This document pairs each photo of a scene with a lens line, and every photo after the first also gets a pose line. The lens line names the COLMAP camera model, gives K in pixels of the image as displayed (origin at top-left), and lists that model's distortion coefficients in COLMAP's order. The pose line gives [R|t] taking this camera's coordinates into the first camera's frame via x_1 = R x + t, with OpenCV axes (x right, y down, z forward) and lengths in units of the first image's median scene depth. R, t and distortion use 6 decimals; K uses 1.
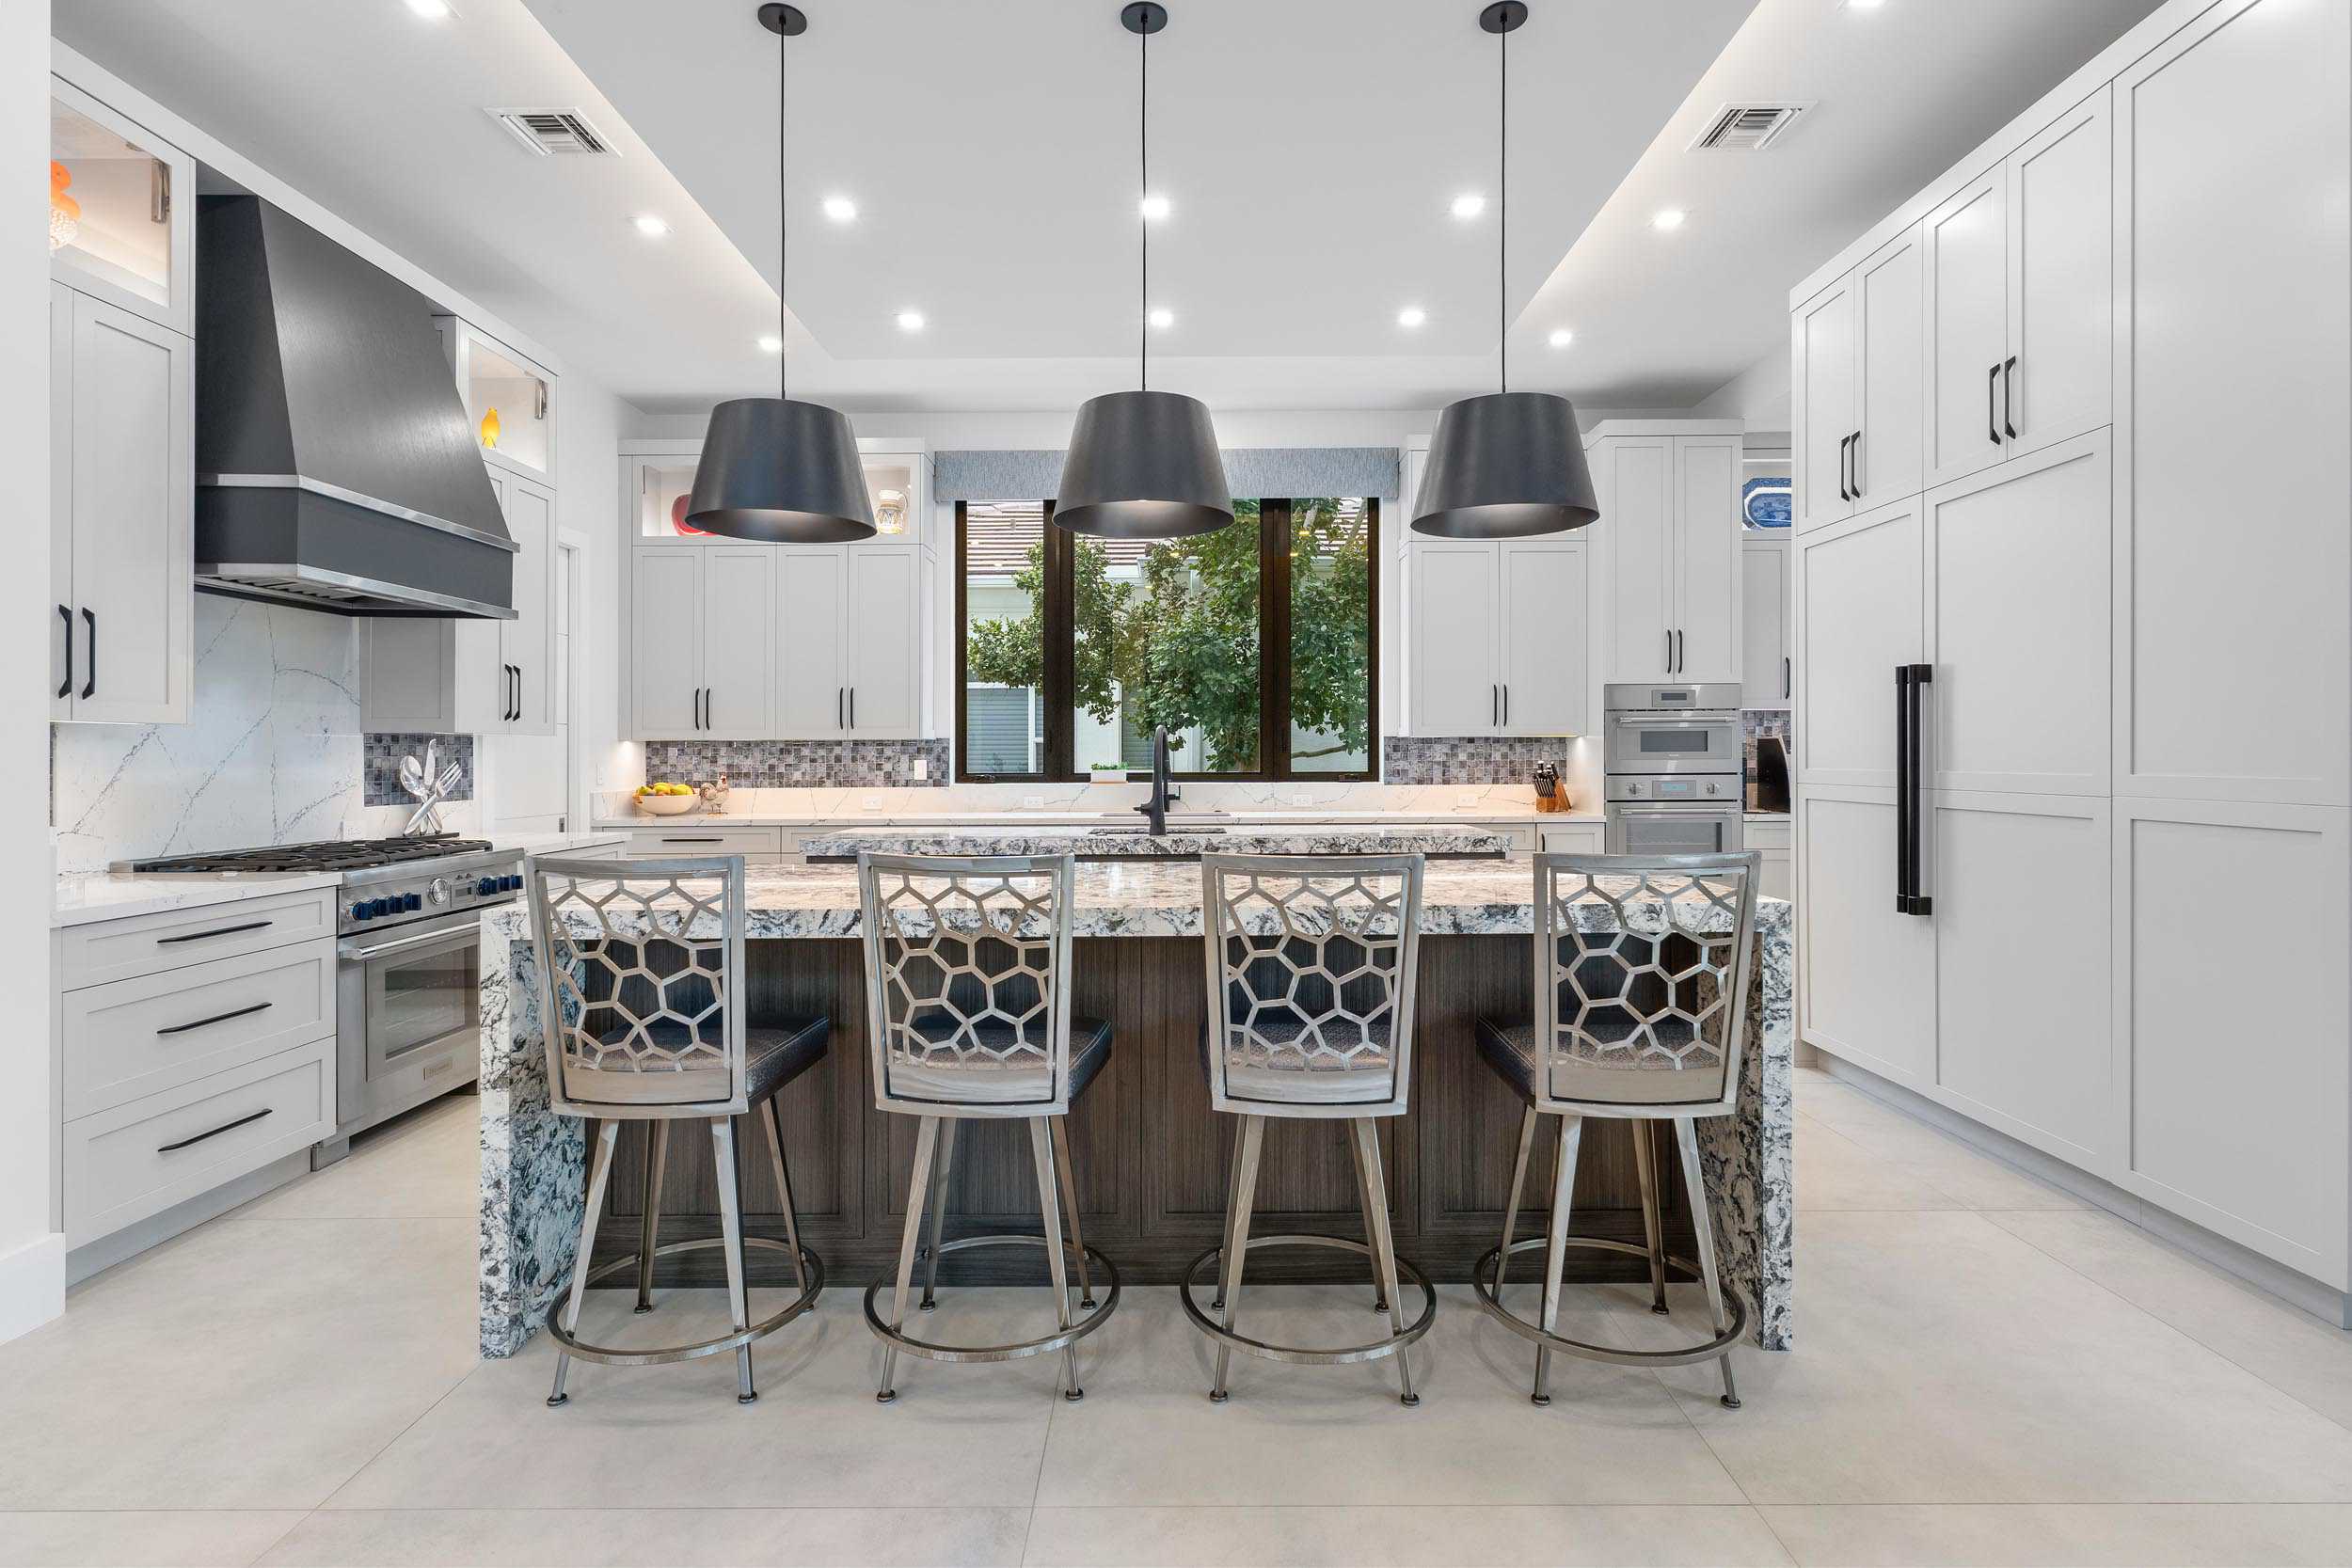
lens RADIAL K [[1116.0, 0, 1181.5], [0, 1116.0, 753.1], [0, 0, 1]] dist [0.002399, -0.000123]
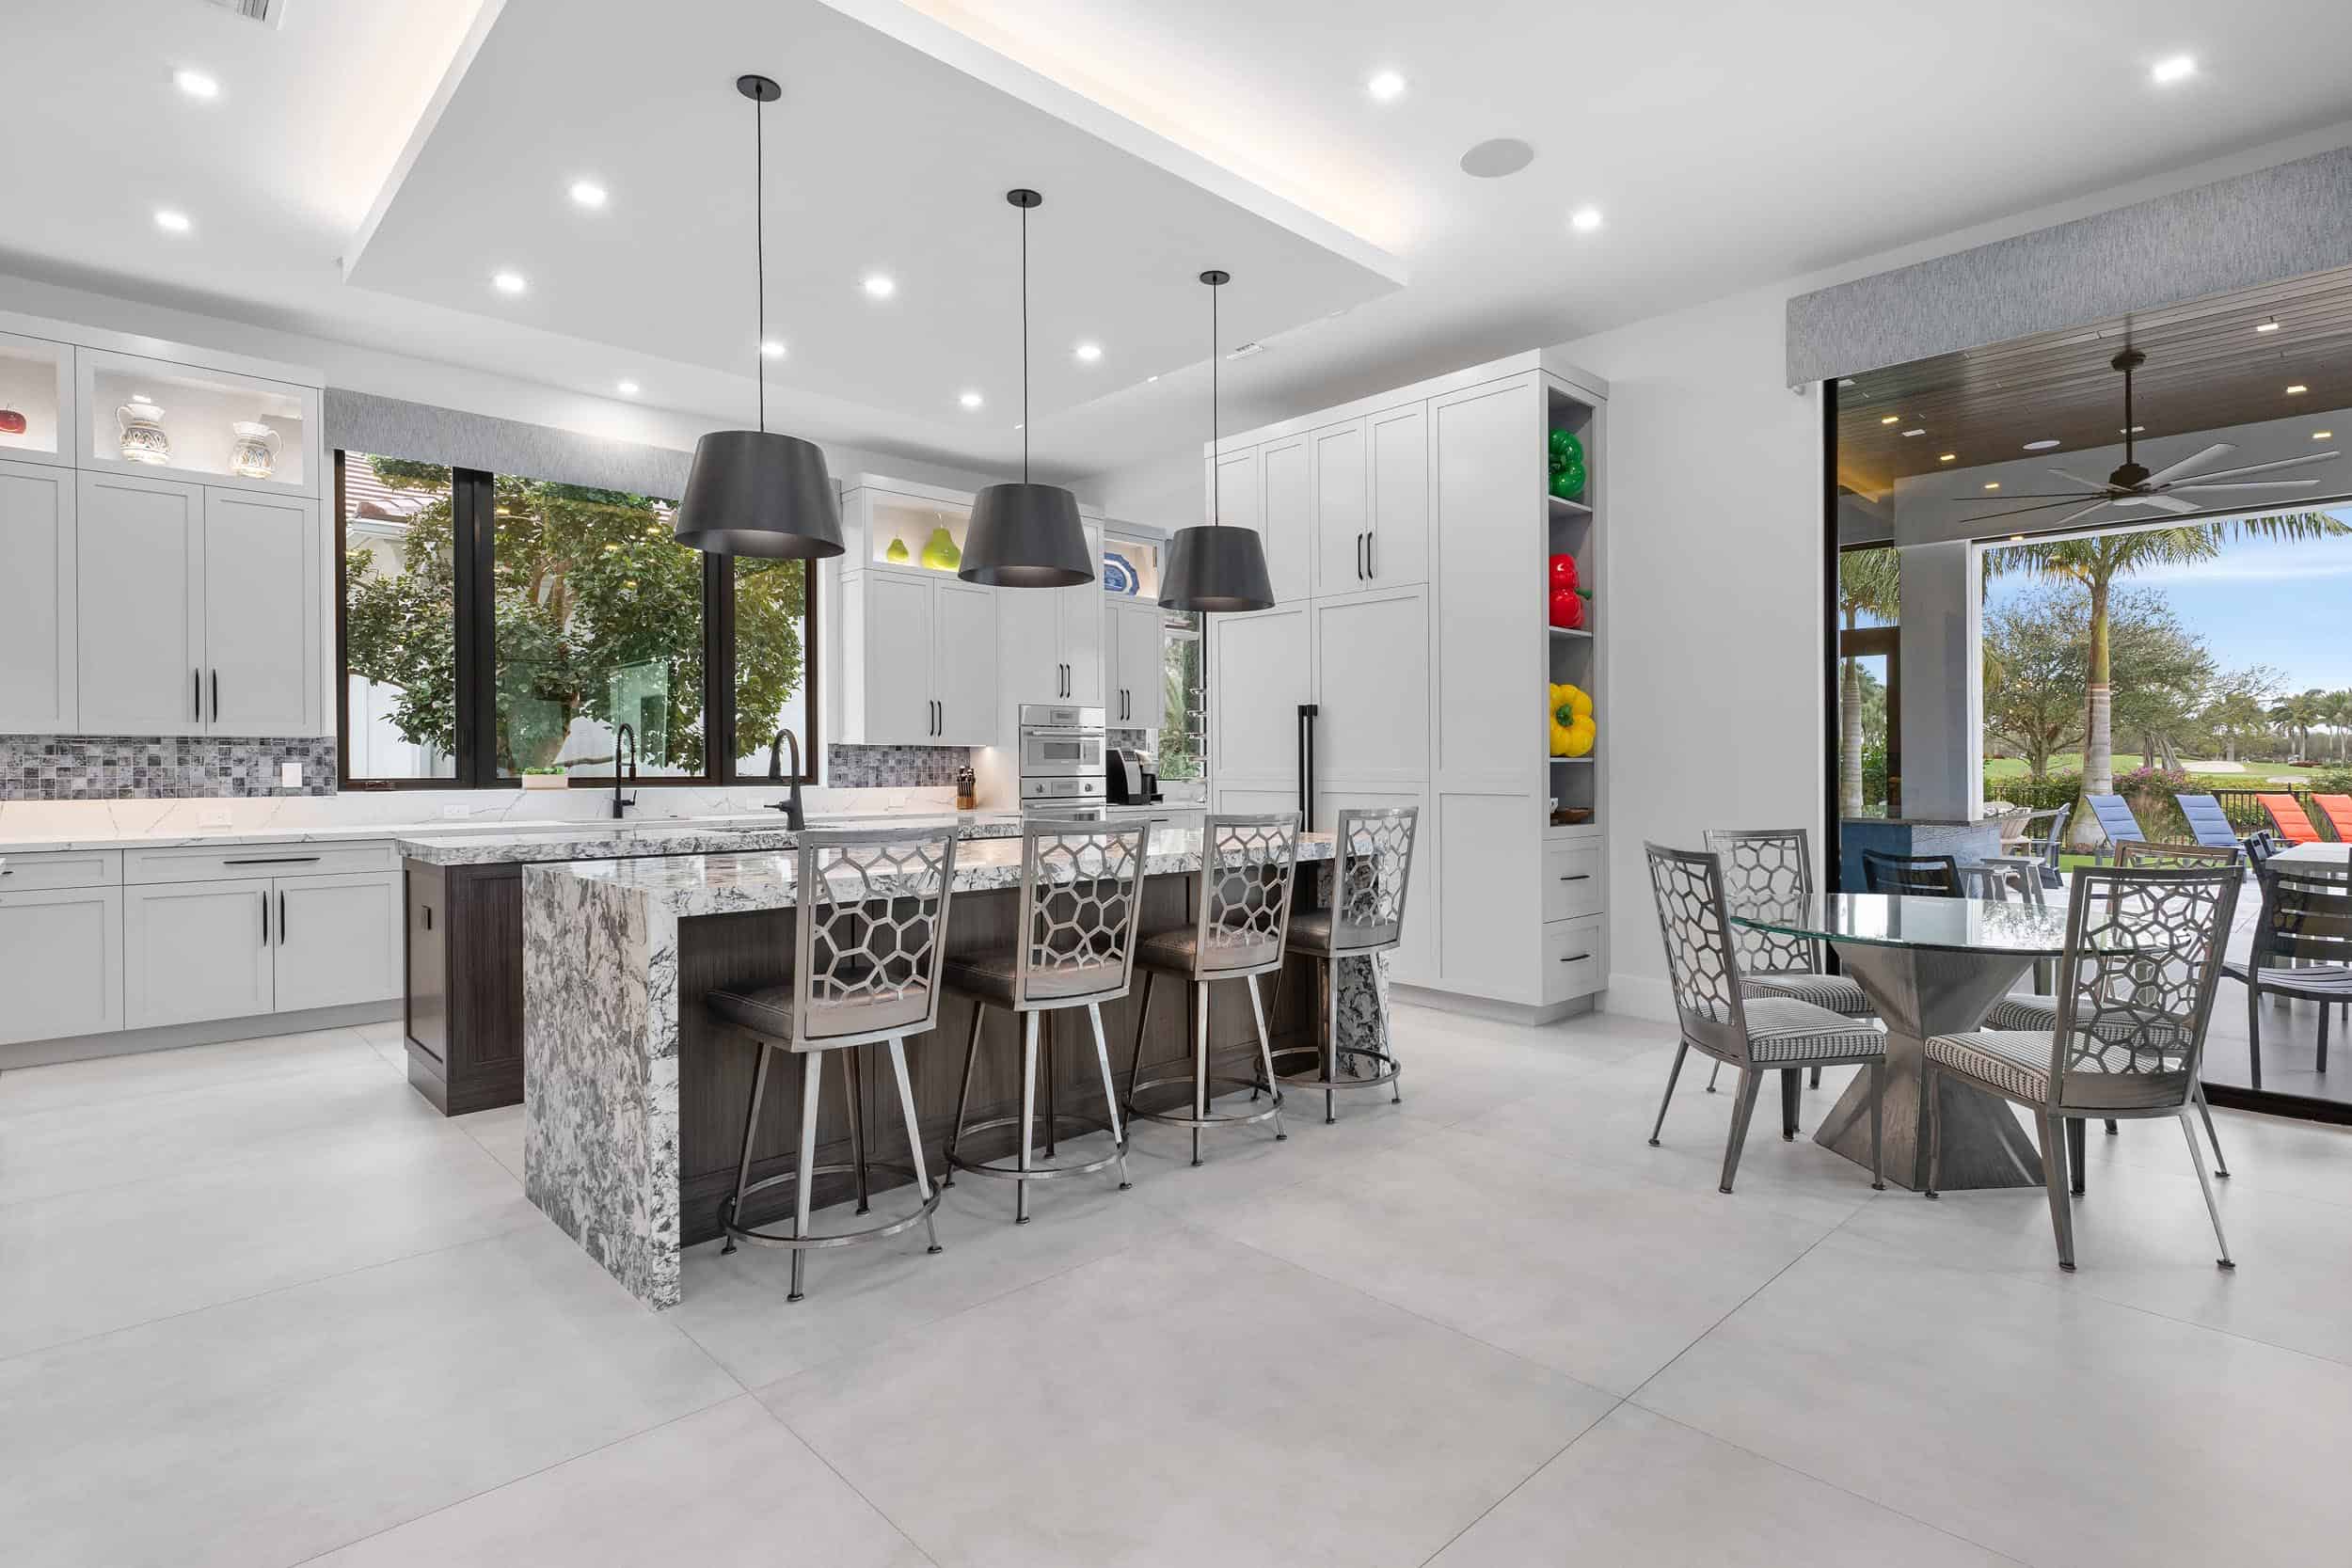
lens RADIAL K [[1161.1, 0, 1175.4], [0, 1161.1, 755.5], [0, 0, 1]] dist [0.003357, 0.000274]
pose [[0.725517, 0.009809, 0.688135, -0.361084], [-0.003858, 0.999941, -0.010187, 0.007187], [-0.688194, 0.004736, 0.725511, -0.051952]]
